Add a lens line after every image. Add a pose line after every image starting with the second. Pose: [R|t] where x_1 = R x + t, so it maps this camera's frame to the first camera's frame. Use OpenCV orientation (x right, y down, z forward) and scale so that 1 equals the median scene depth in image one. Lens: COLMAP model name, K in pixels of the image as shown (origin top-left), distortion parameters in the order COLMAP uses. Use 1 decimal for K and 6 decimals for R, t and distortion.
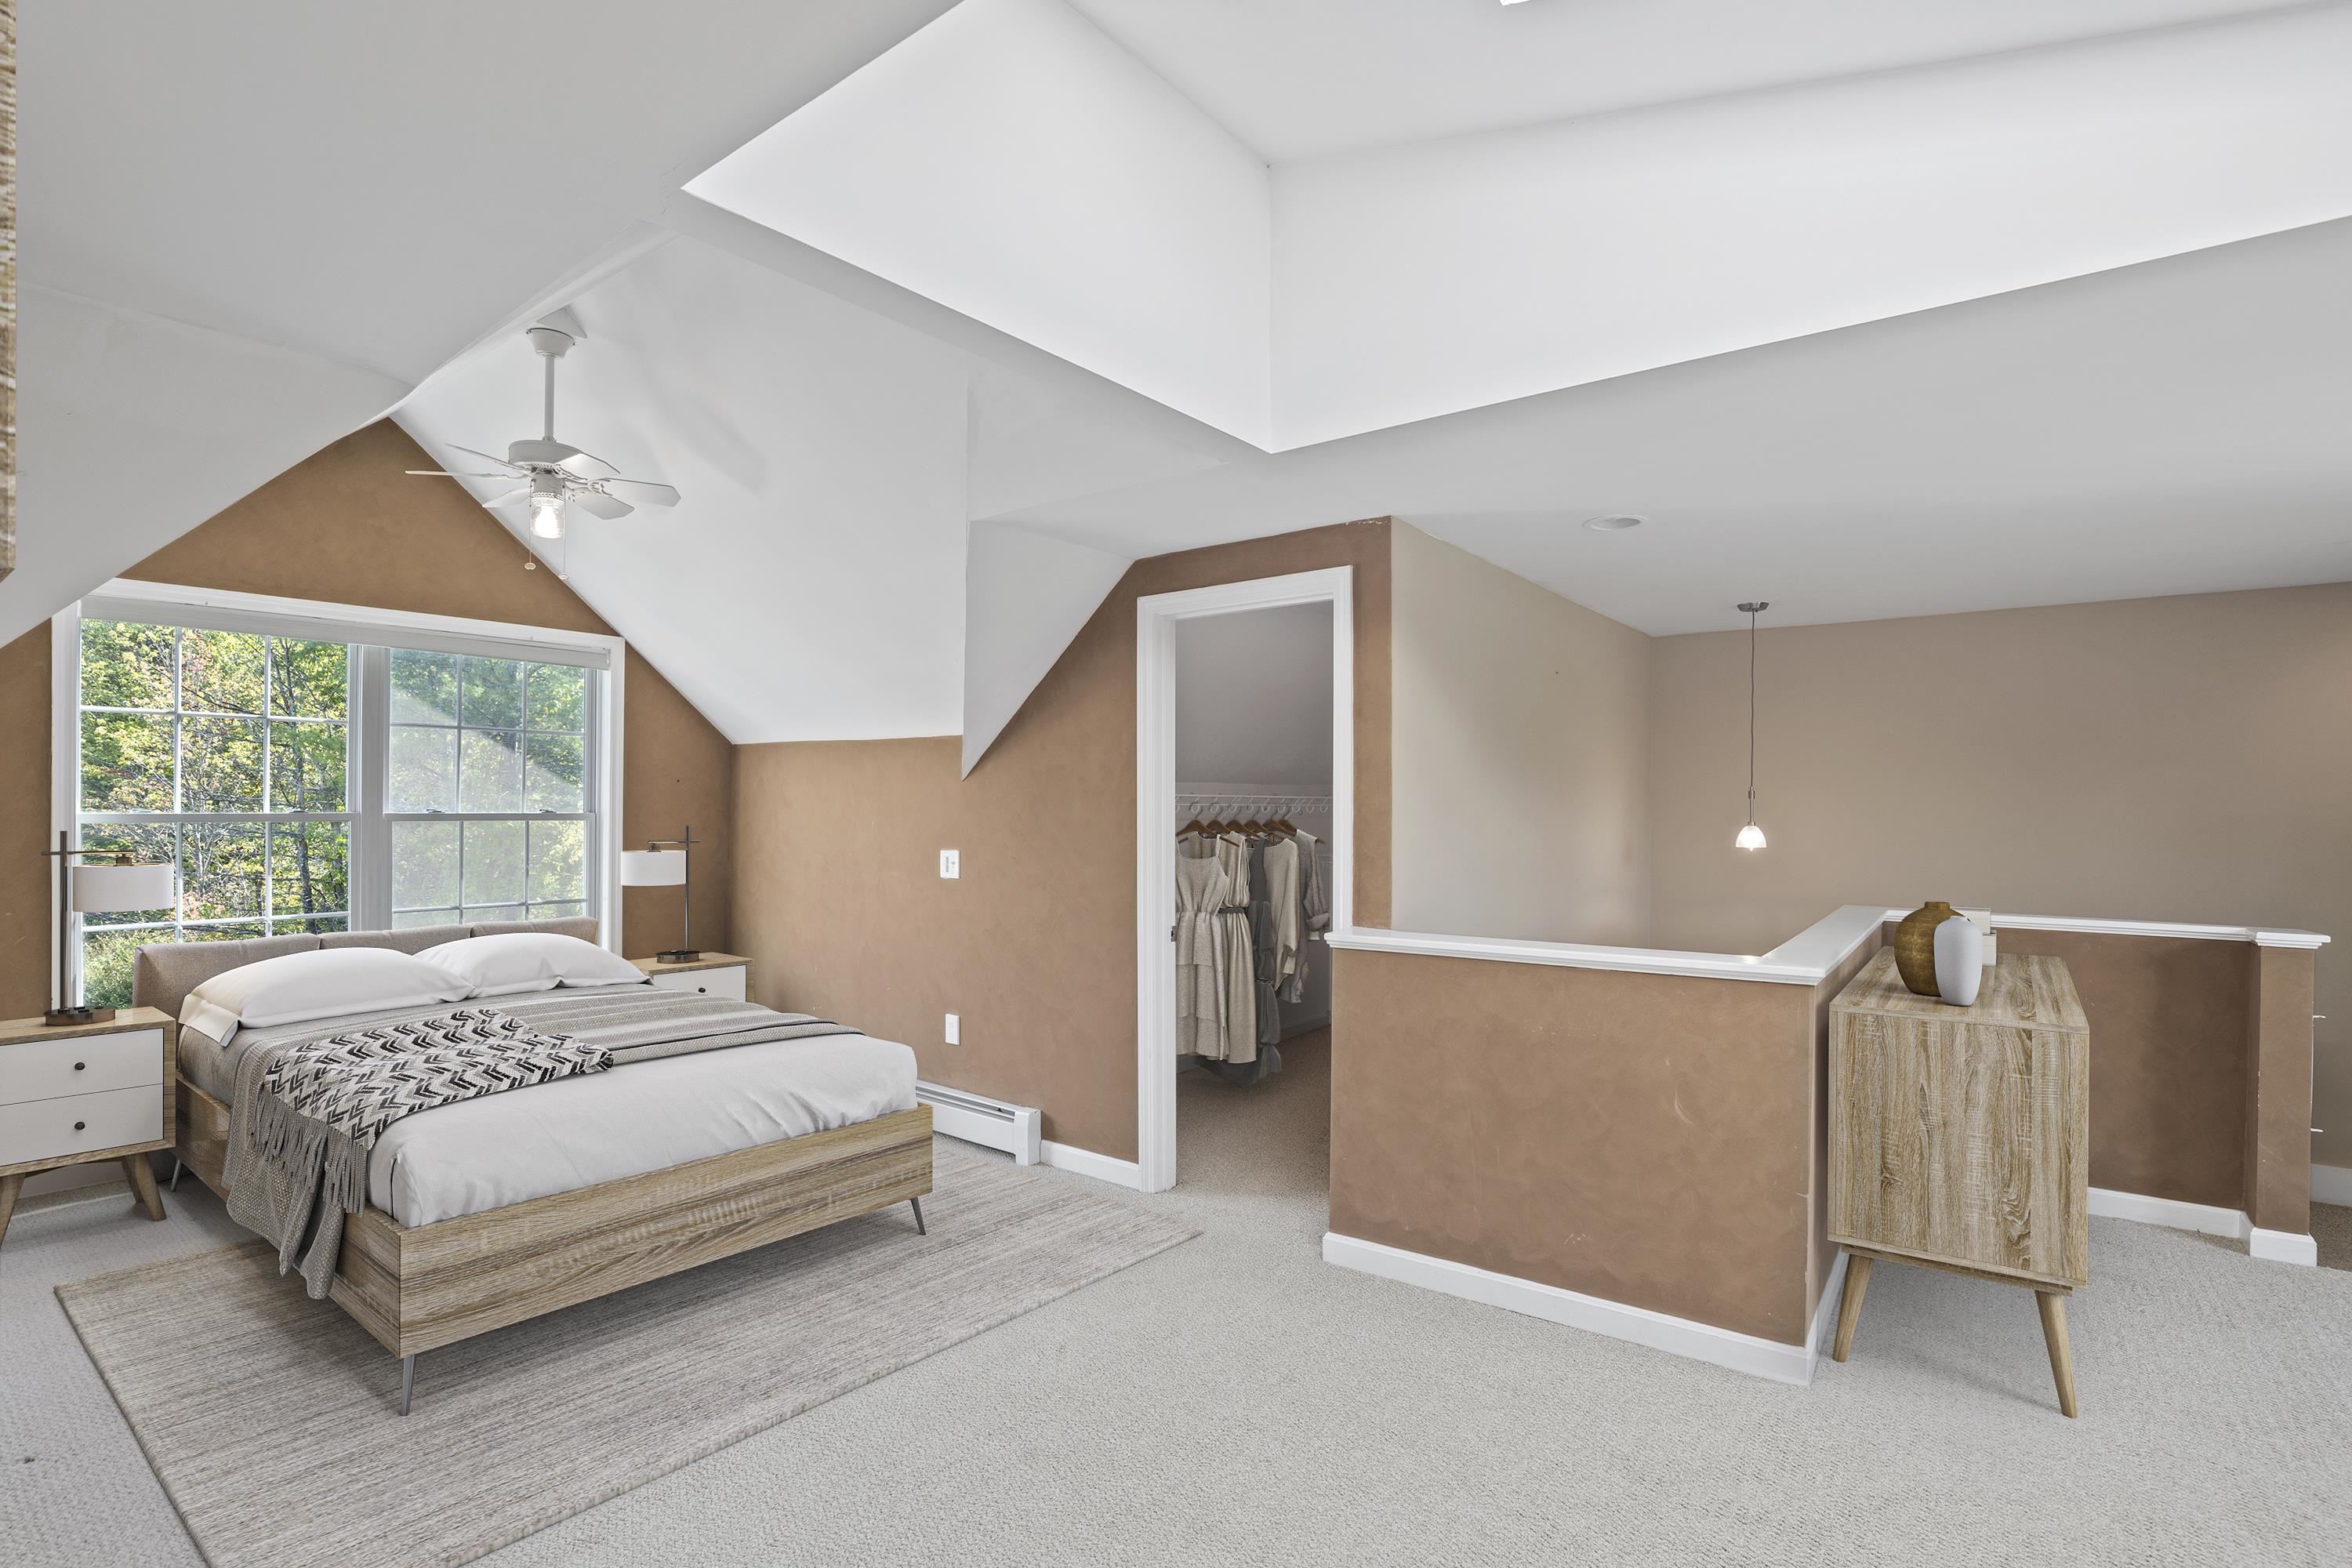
lens RADIAL K [[1110.3, 0, 1178.6], [0, 1110.3, 832.5], [0, 0, 1]] dist [-0.041708, 0.000035]
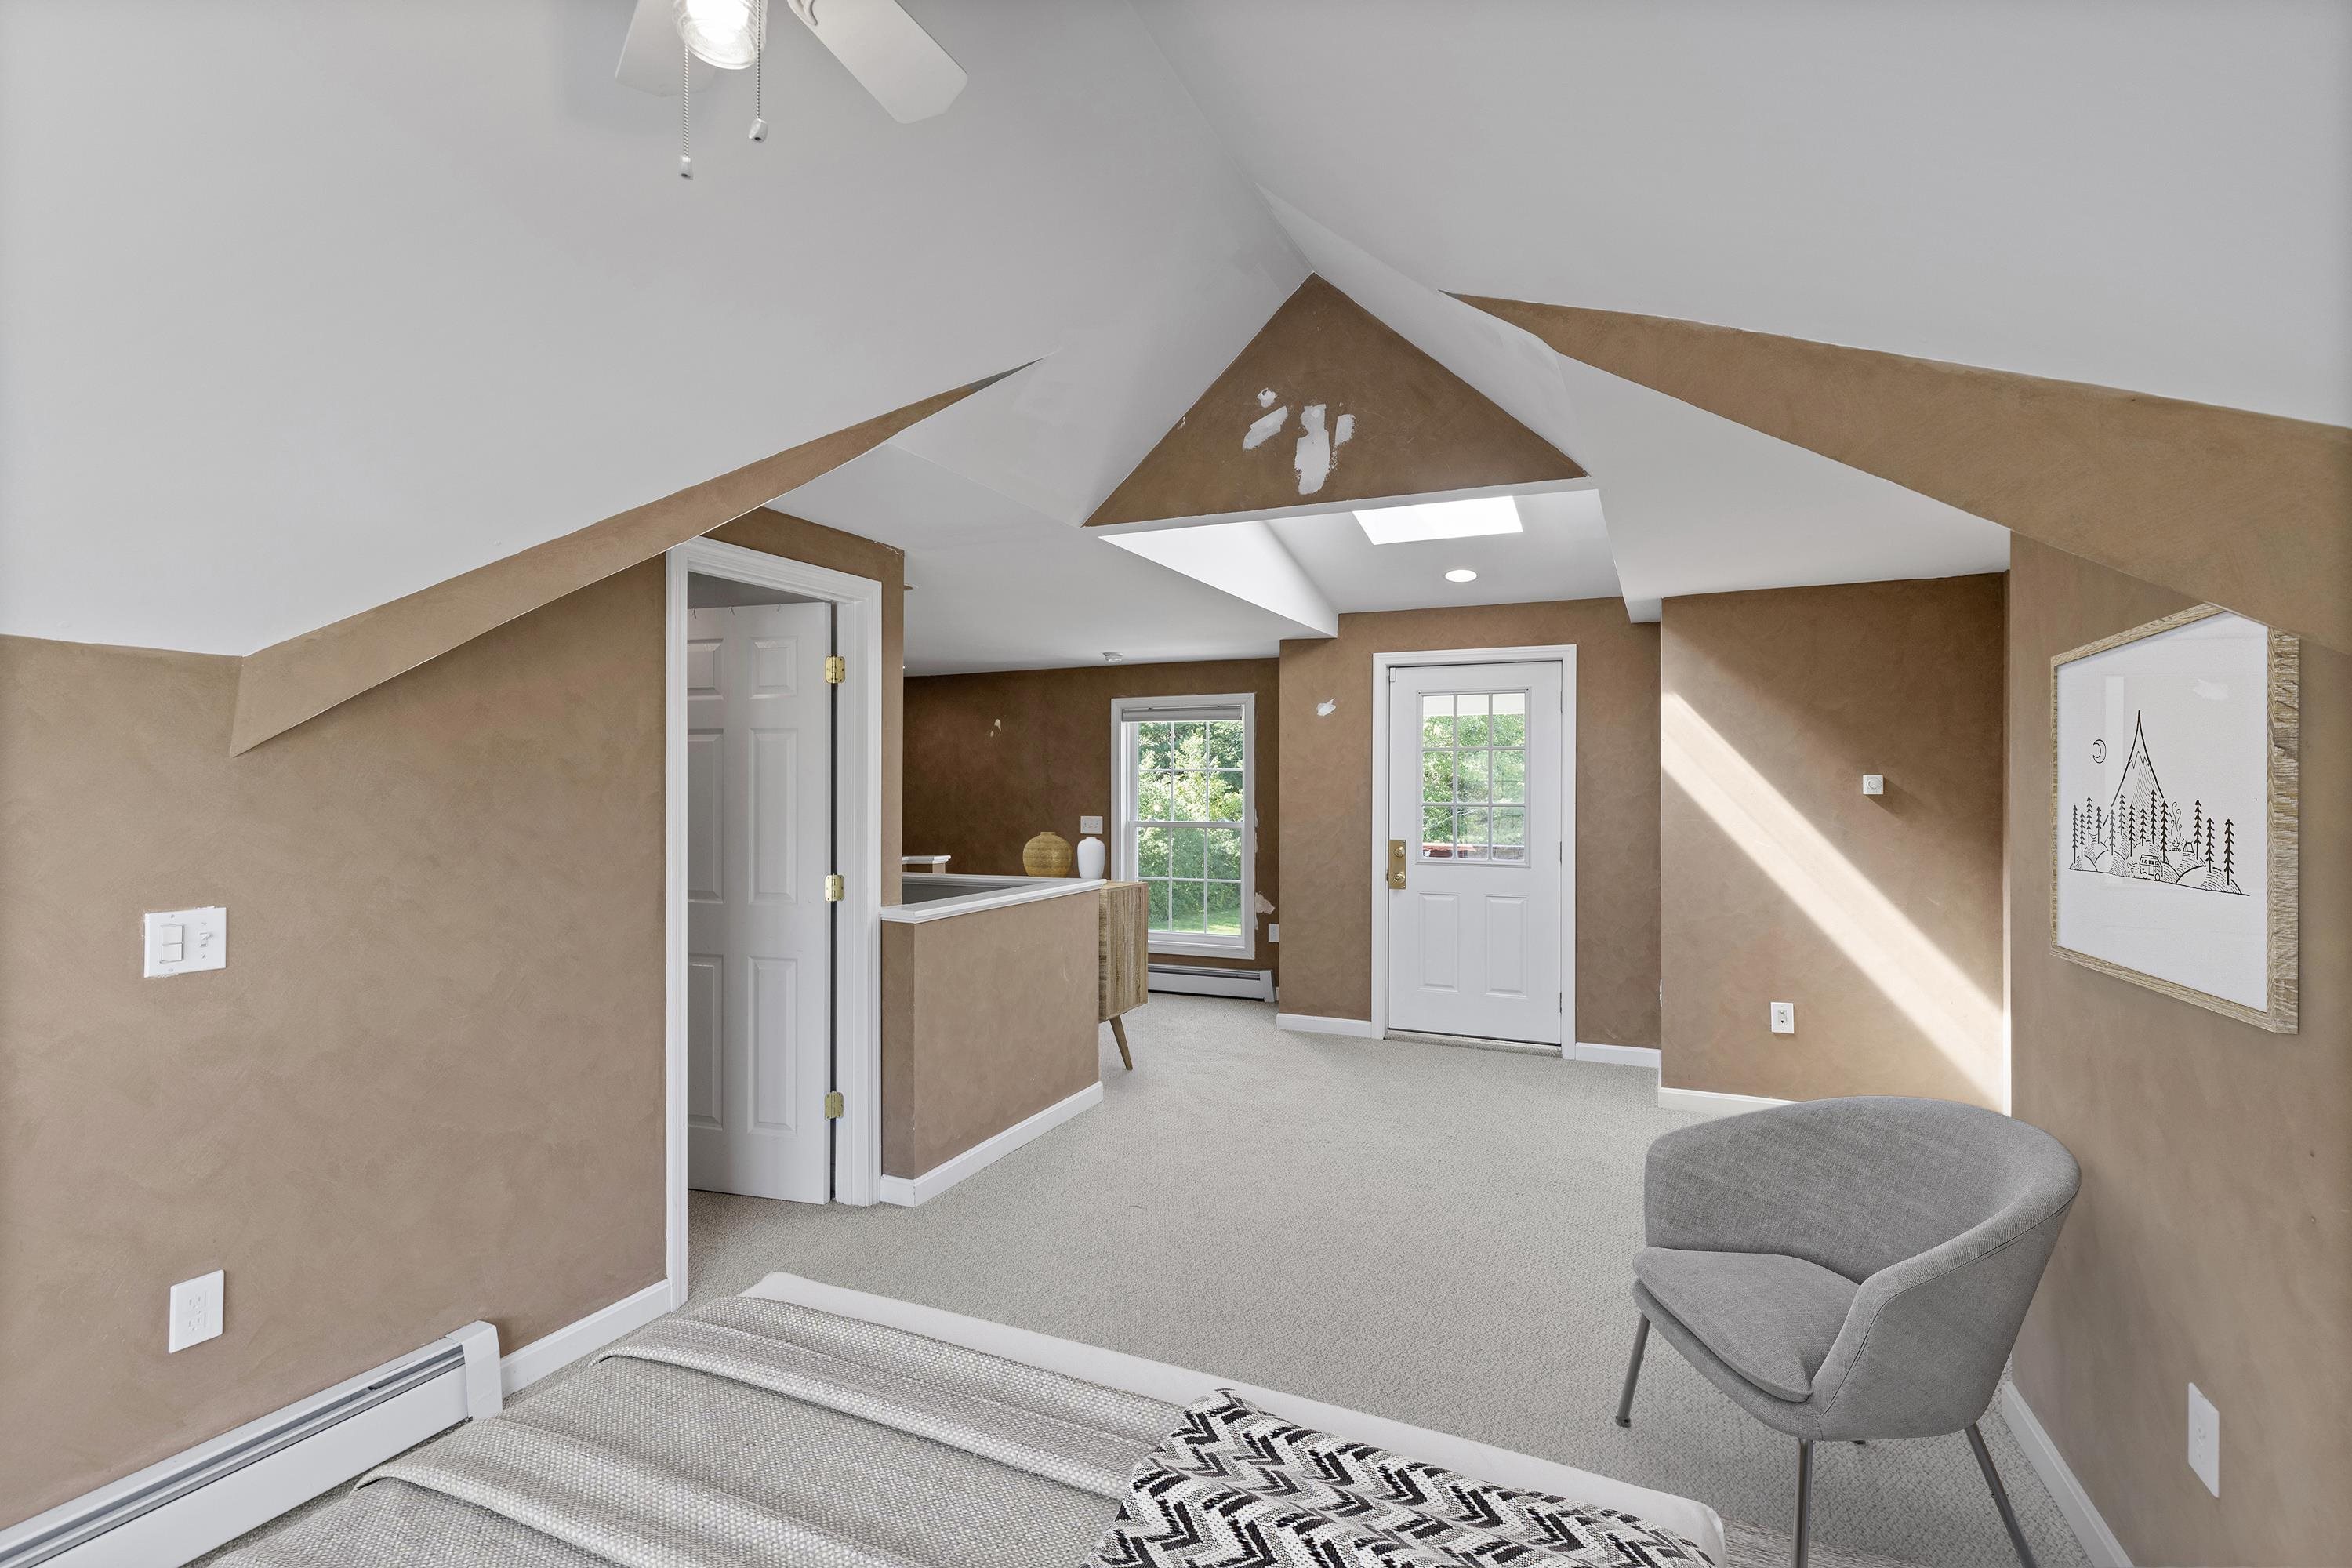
lens RADIAL K [[1072.0, 0, 1178.5], [0, 1072.0, 786.6], [0, 0, 1]] dist [0.010559, -0.000145]
pose [[-0.216716, -0.001181, 0.976234, -1.012144], [0.023952, 0.999692, 0.006527, -0.038137], [-0.975941, 0.024797, -0.216621, 0.992586]]
